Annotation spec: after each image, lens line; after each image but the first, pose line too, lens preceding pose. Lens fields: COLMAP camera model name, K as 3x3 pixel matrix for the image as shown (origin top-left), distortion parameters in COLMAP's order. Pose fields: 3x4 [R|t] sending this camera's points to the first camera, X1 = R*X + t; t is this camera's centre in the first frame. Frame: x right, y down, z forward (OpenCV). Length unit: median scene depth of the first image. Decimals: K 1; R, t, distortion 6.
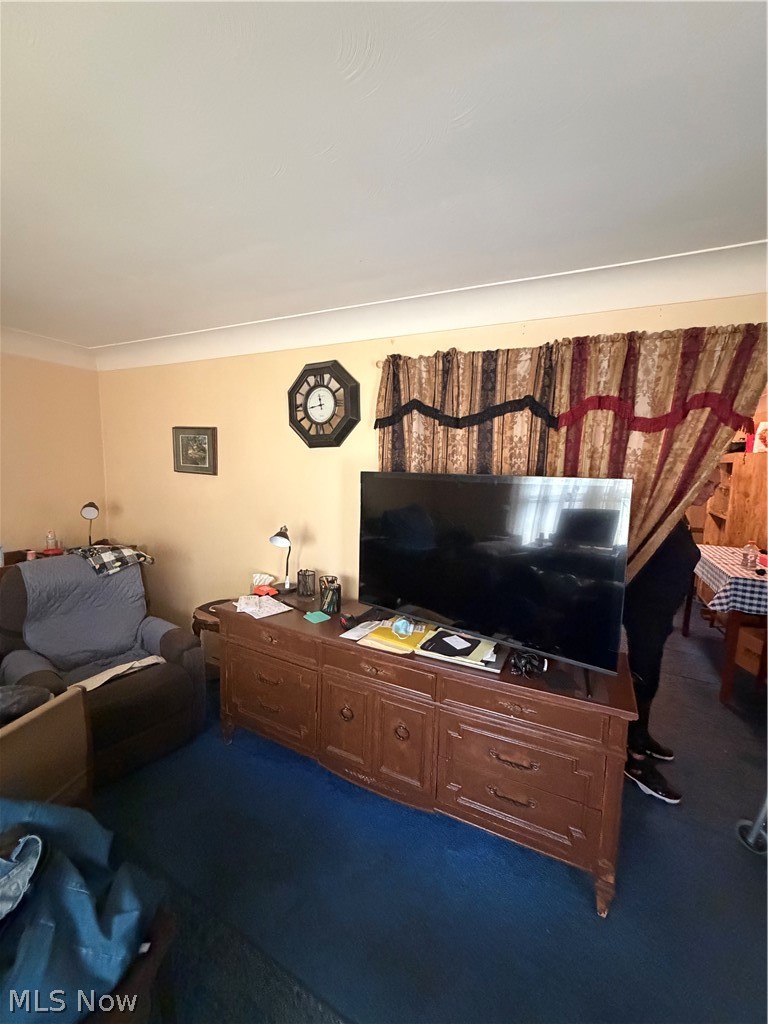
lens RADIAL K [[410.5, 0, 385.4], [0, 410.5, 514.6], [0, 0, 1]] dist [0.003380, -0.000045]
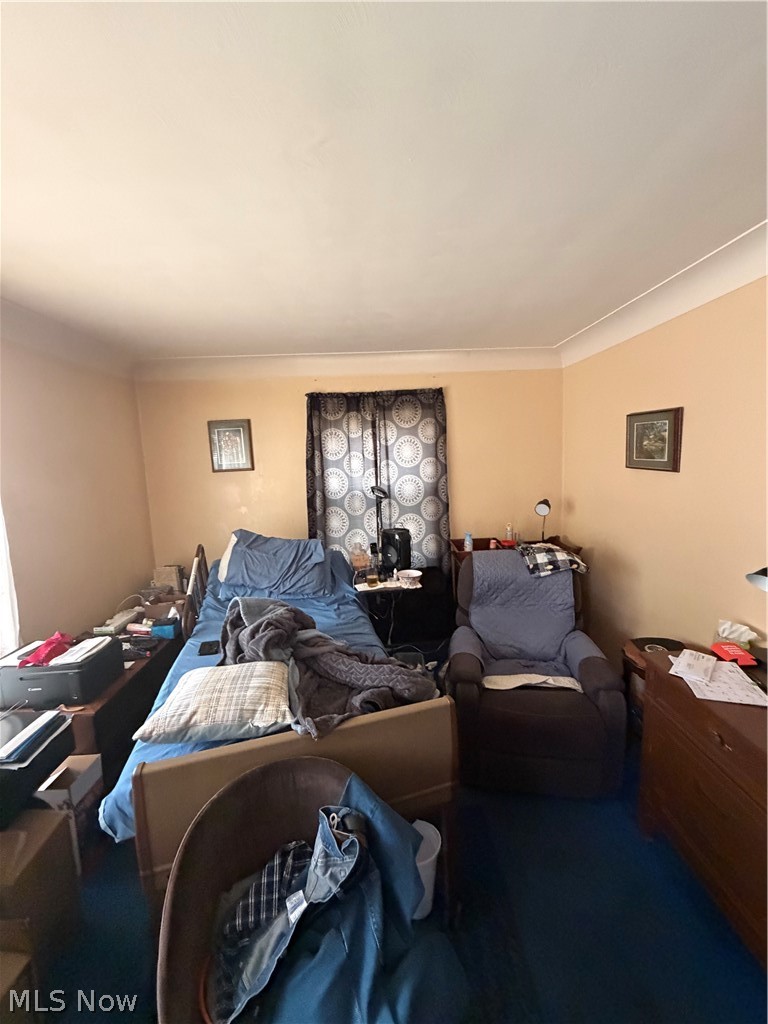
lens RADIAL K [[410.5, 0, 383.7], [0, 410.5, 511.3], [0, 0, 1]] dist [0.003380, -0.000045]
pose [[0.457066, 0.072082, -0.886507, 0.012489], [-0.055259, 0.997087, 0.052582, -0.039369], [0.887714, 0.024954, 0.459718, 0.213280]]
